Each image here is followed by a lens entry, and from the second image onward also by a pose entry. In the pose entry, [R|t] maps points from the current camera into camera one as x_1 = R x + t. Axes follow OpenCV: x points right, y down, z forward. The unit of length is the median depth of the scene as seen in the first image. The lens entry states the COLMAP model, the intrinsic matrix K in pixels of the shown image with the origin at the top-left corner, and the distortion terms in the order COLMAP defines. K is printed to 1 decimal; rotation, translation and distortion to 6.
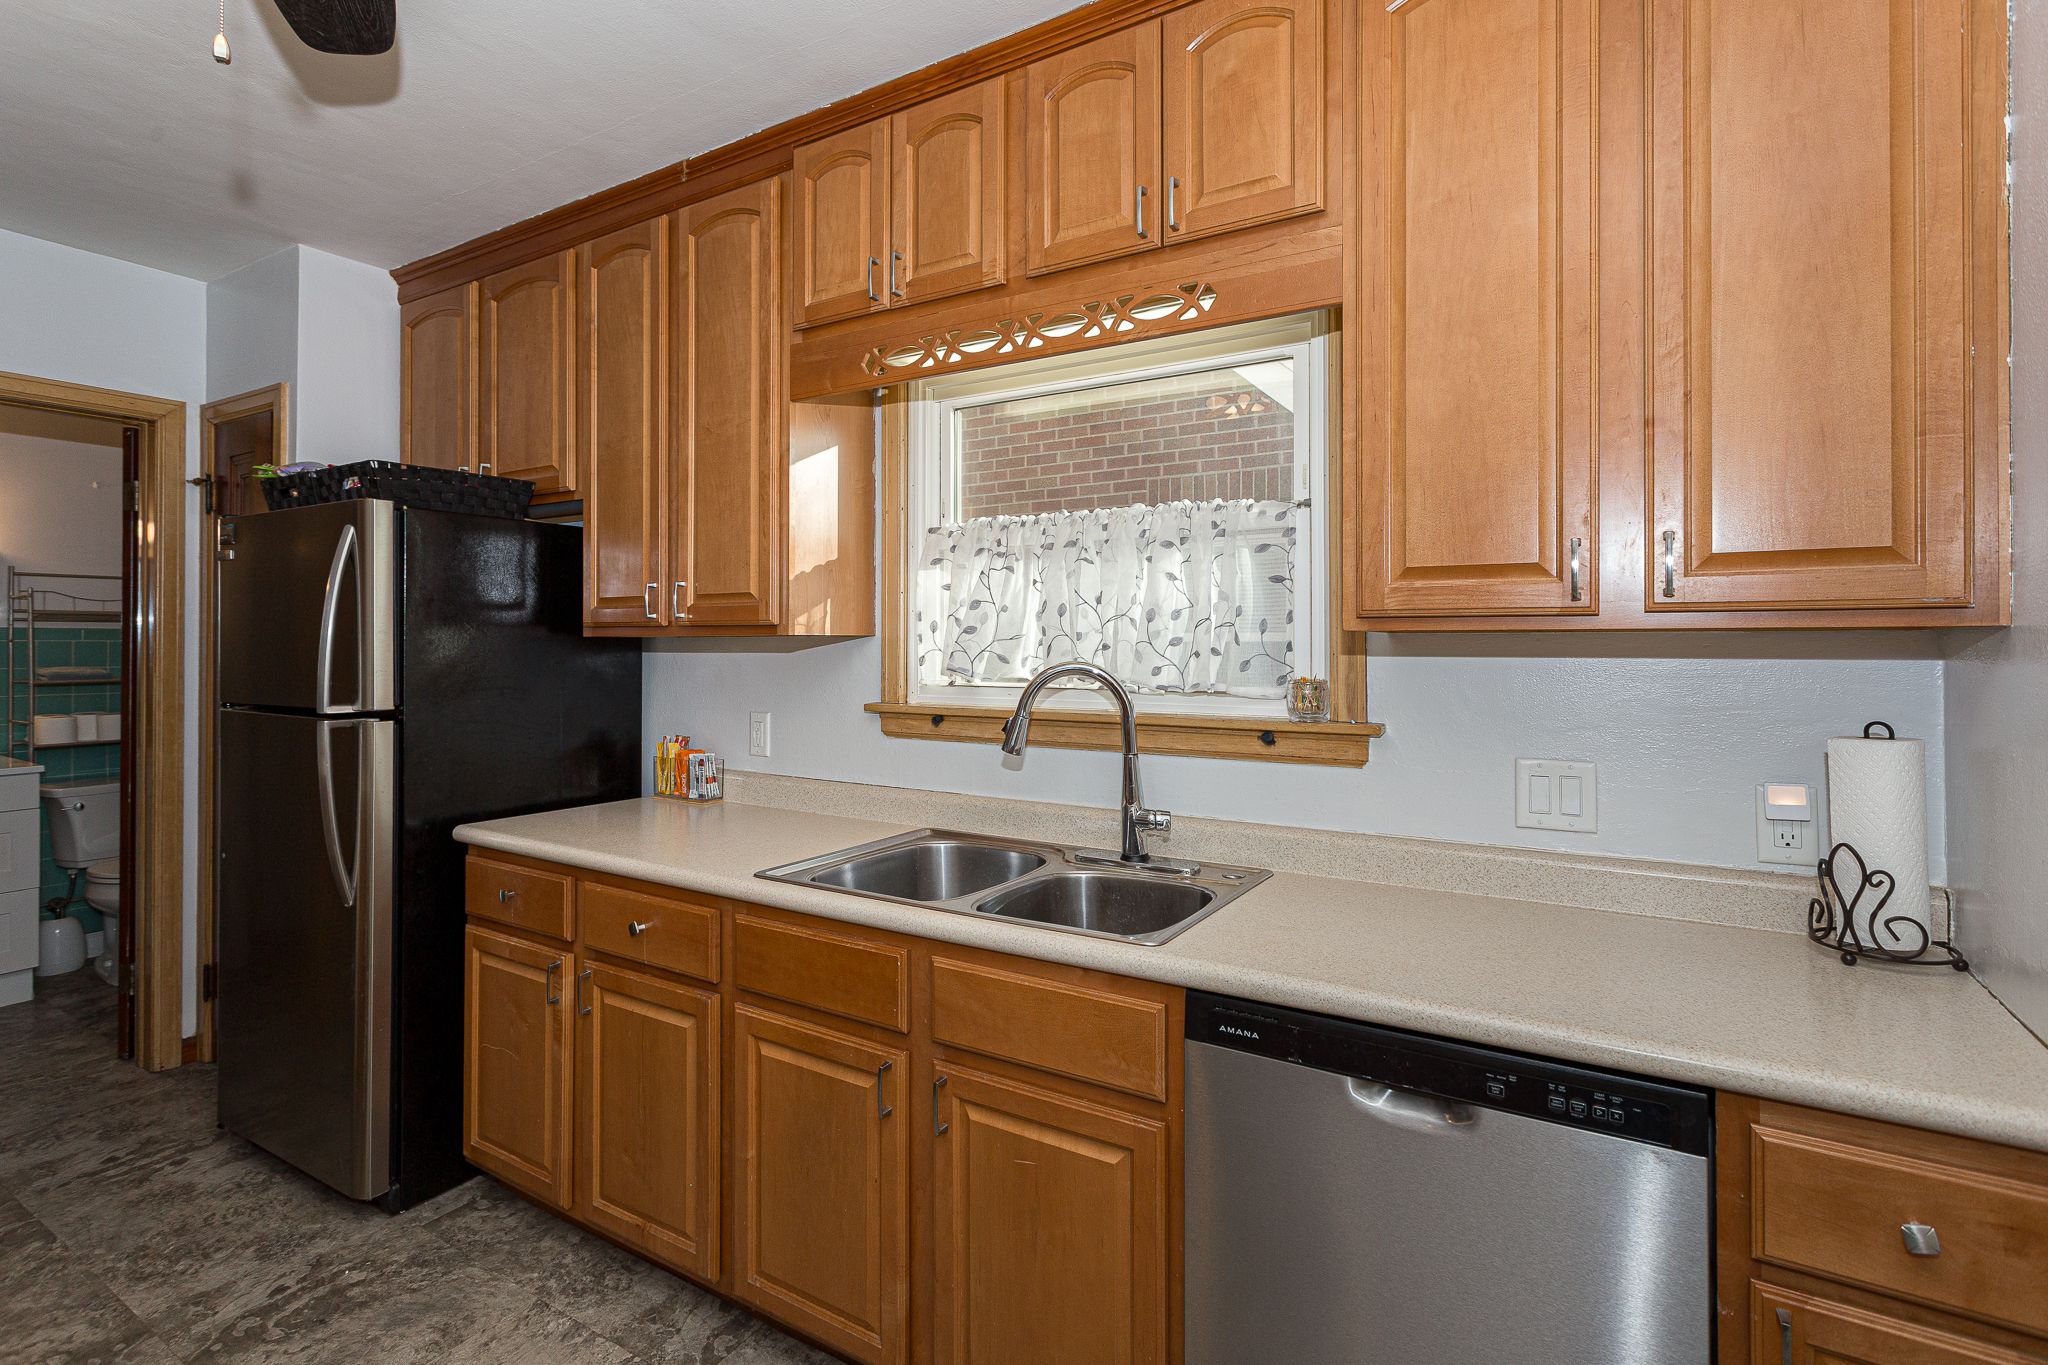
lens RADIAL K [[974.6, 0, 998.5], [0, 974.6, 644.6], [0, 0, 1]] dist [0.001972, 0.000721]
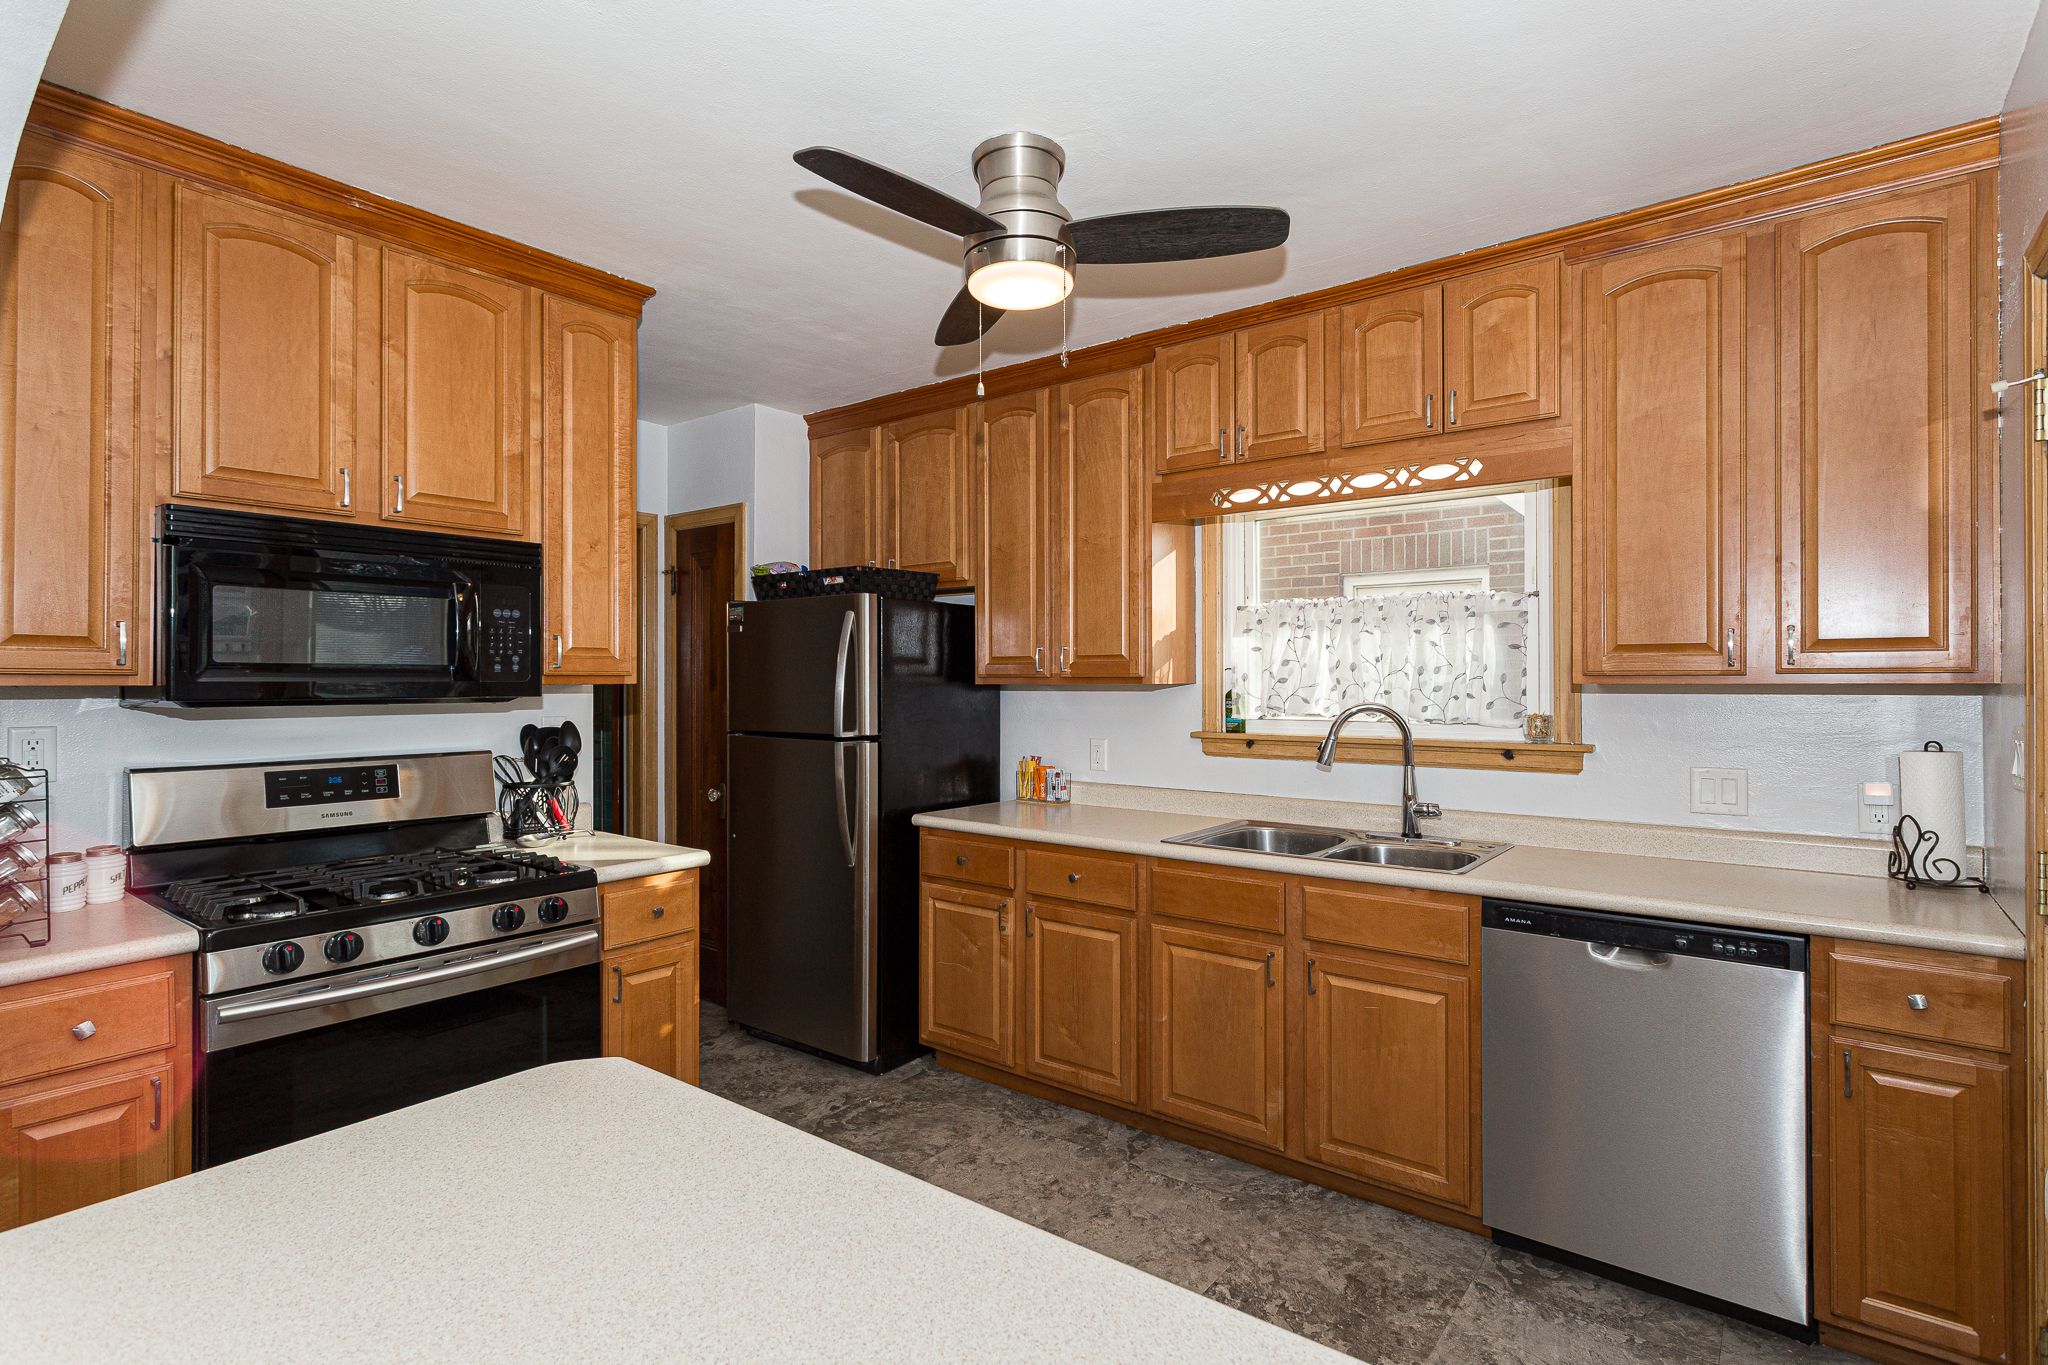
lens RADIAL K [[964.0, 0, 1021.1], [0, 964.0, 685.4], [0, 0, 1]] dist [0.001548, 0.001064]
pose [[0.993944, -0.002440, -0.109858, -0.299391], [0.002866, 0.999989, 0.003719, -0.016318], [0.109848, -0.004012, 0.993940, -0.534984]]
